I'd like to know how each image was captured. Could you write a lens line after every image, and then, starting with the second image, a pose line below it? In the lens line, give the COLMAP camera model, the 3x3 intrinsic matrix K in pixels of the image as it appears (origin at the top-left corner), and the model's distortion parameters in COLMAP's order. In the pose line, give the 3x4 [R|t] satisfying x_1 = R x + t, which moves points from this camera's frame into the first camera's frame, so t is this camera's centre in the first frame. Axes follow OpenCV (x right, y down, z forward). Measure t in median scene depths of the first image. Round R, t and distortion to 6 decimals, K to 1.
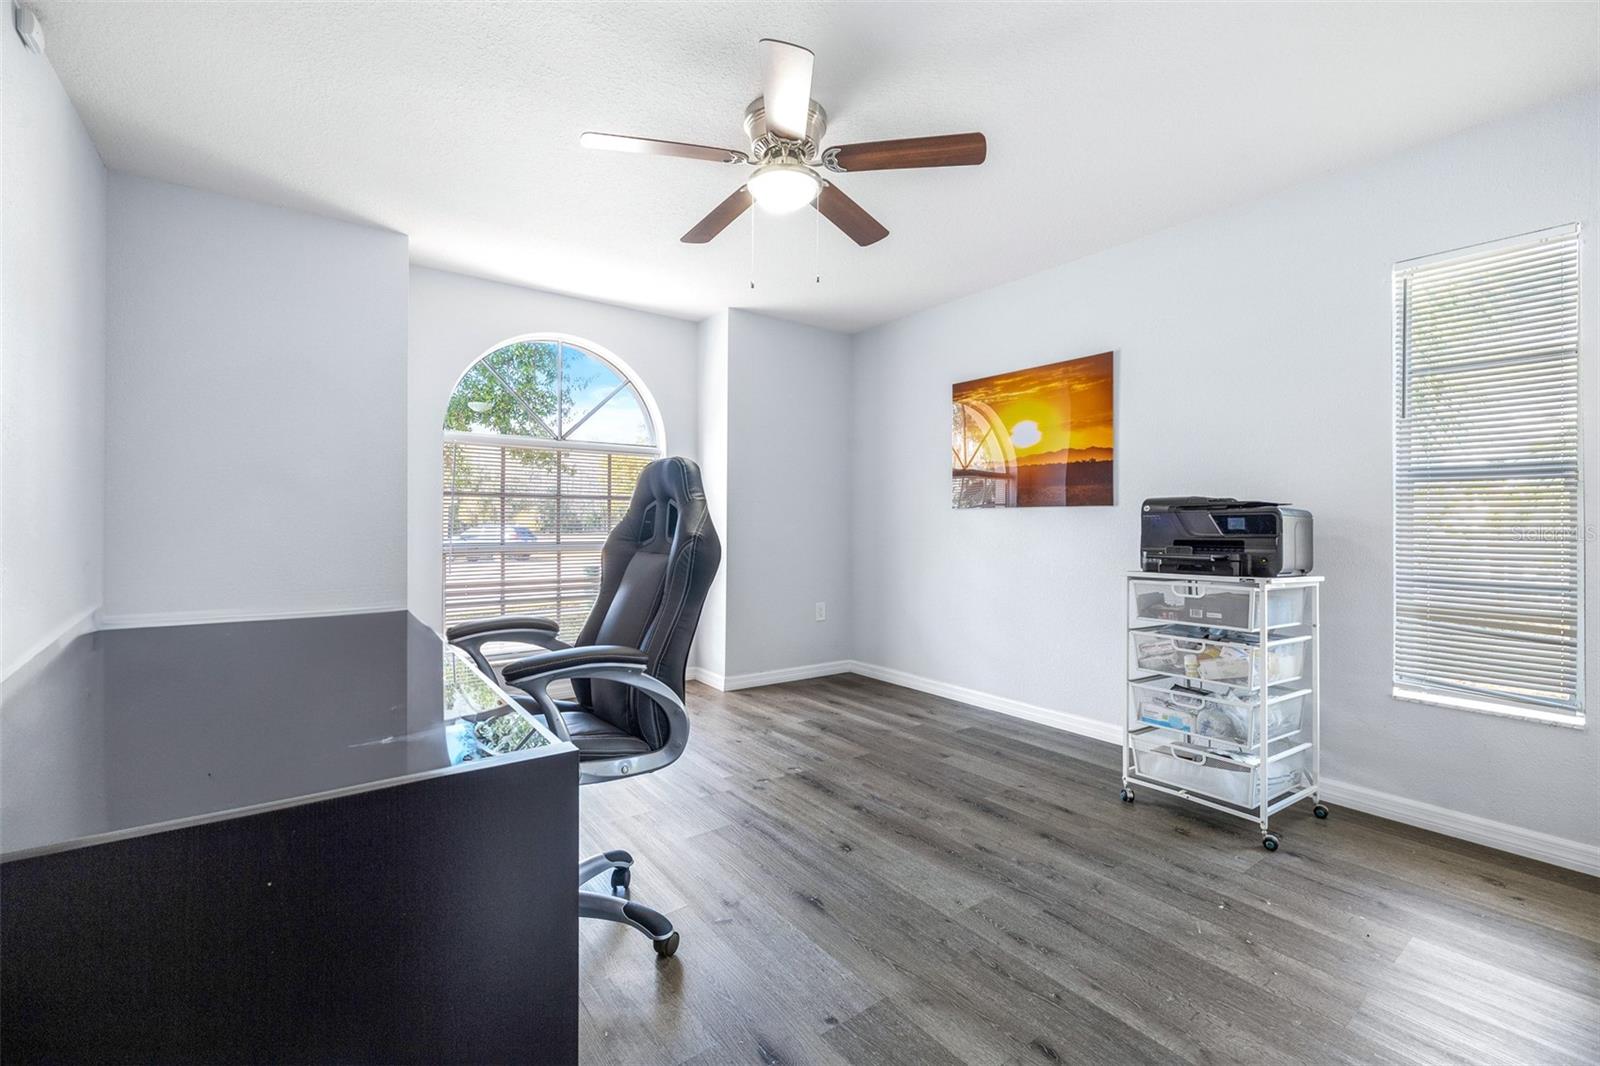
lens RADIAL K [[682.4, 0, 814.1], [0, 682.4, 524.5], [0, 0, 1]] dist [0.001846, 0.000262]
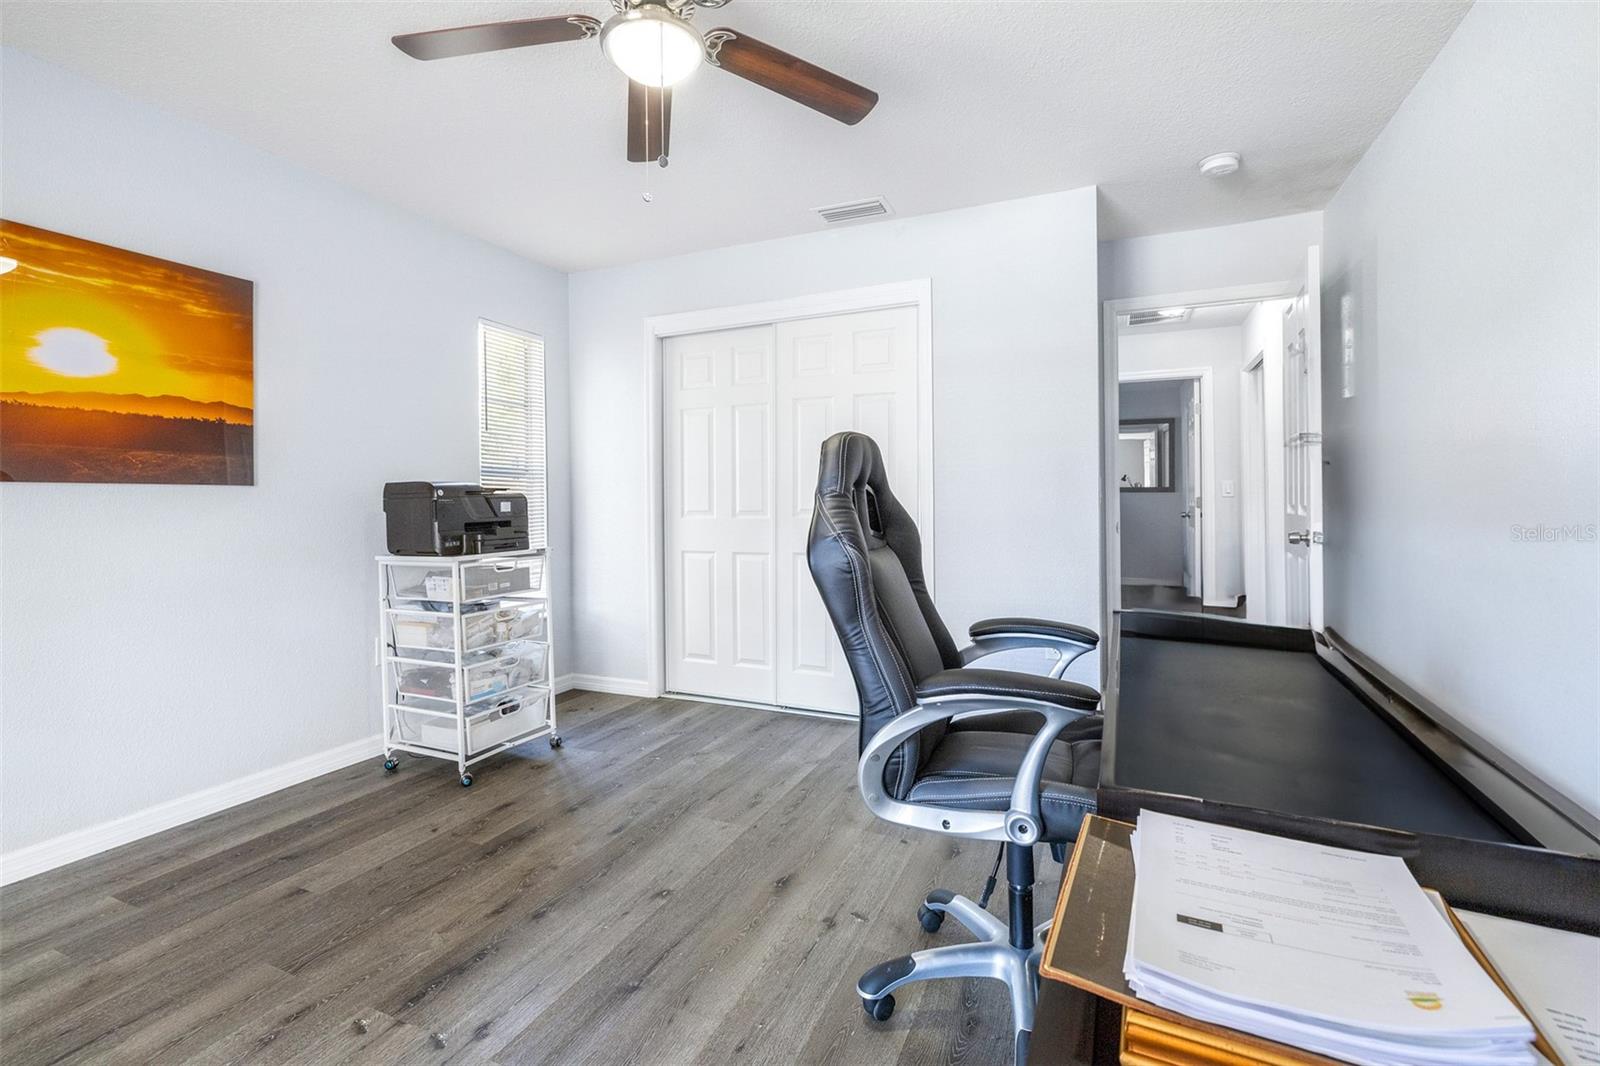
lens RADIAL K [[720.2, 0, 771.8], [0, 720.2, 501.4], [0, 0, 1]] dist [-0.000104, -0.000187]
pose [[-0.456174, -0.003625, 0.889883, -0.622549], [0.004502, 0.999970, 0.006381, -0.014601], [-0.889879, 0.006917, -0.456144, 0.988823]]
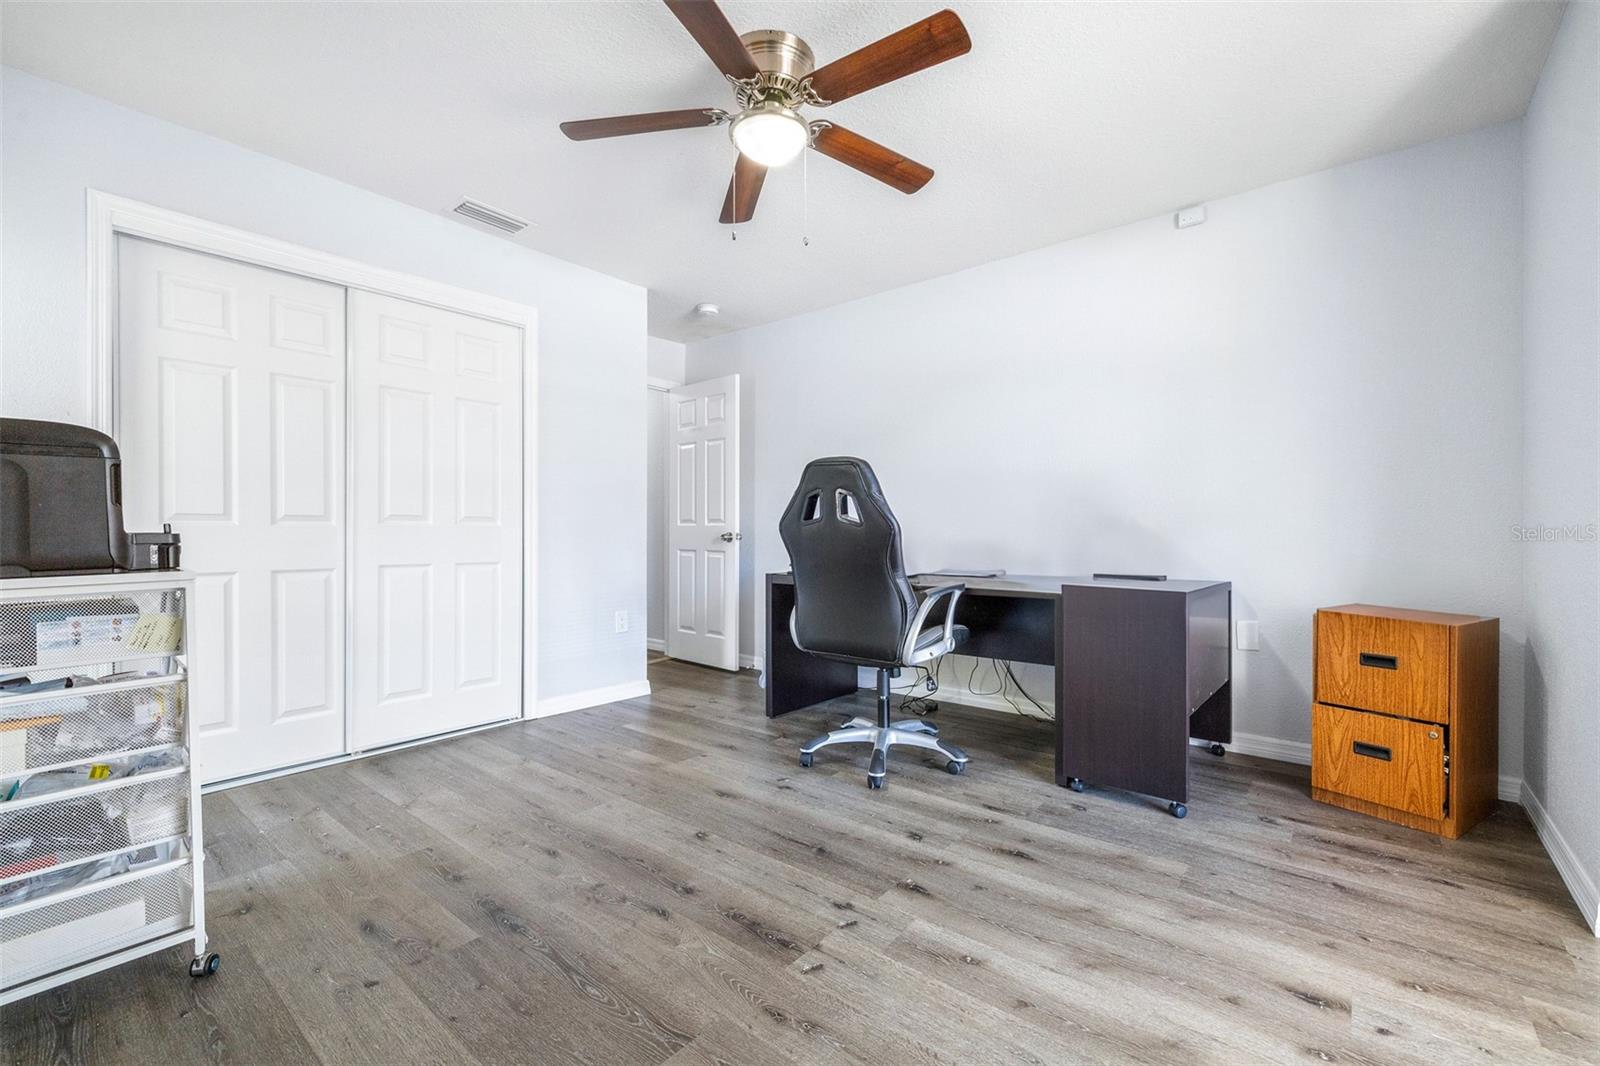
lens RADIAL K [[682.4, 0, 804.1], [0, 682.4, 536.5], [0, 0, 1]] dist [0.001846, 0.000262]
pose [[-0.975300, -0.001243, -0.220881, 0.091904], [-0.002513, 0.999982, 0.005473, 0.032680], [0.220870, 0.005893, -0.975285, 1.521827]]
